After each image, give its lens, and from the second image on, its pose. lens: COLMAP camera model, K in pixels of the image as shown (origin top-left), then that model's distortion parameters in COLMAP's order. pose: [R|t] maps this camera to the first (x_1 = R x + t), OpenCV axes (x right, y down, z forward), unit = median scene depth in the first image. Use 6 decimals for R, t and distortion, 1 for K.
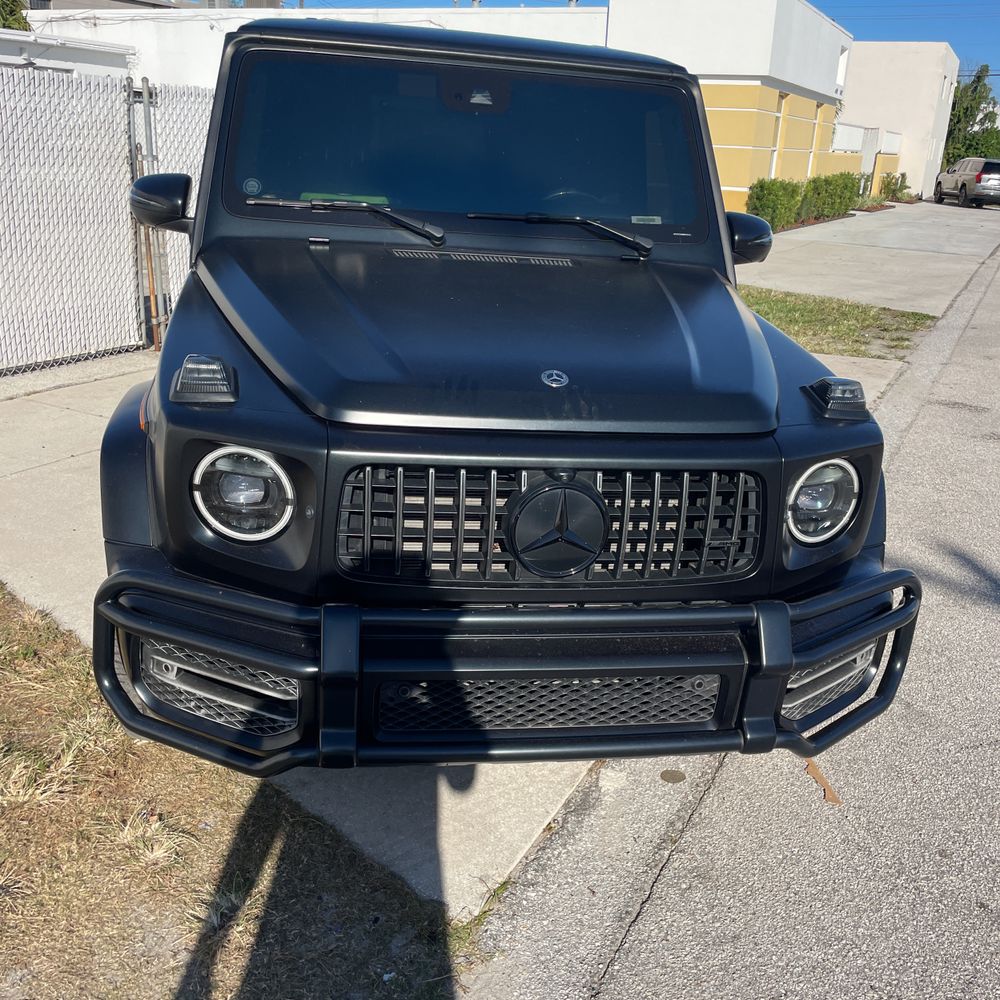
lens RADIAL K [[1002.0, 0, 500.0], [0, 1002.0, 500.0], [0, 0, 1]] dist [0.080911, -0.113633]
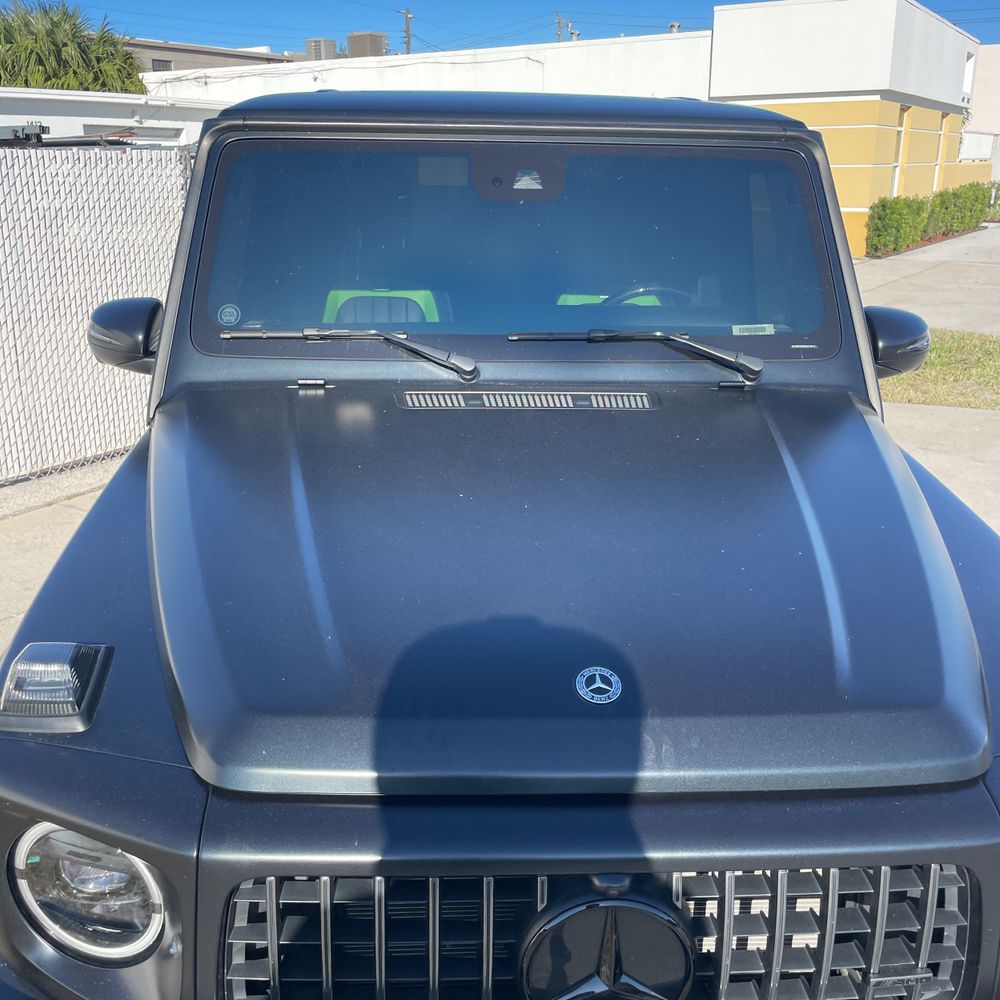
lens RADIAL K [[994.0, 0, 475.6], [0, 994.0, 481.8], [0, 0, 1]] dist [0.069456, -0.088703]
pose [[0.990961, -0.012168, -0.133594, 0.023313], [0.007114, 0.999243, -0.038245, -0.081876], [0.133959, 0.036948, 0.990298, 0.146766]]
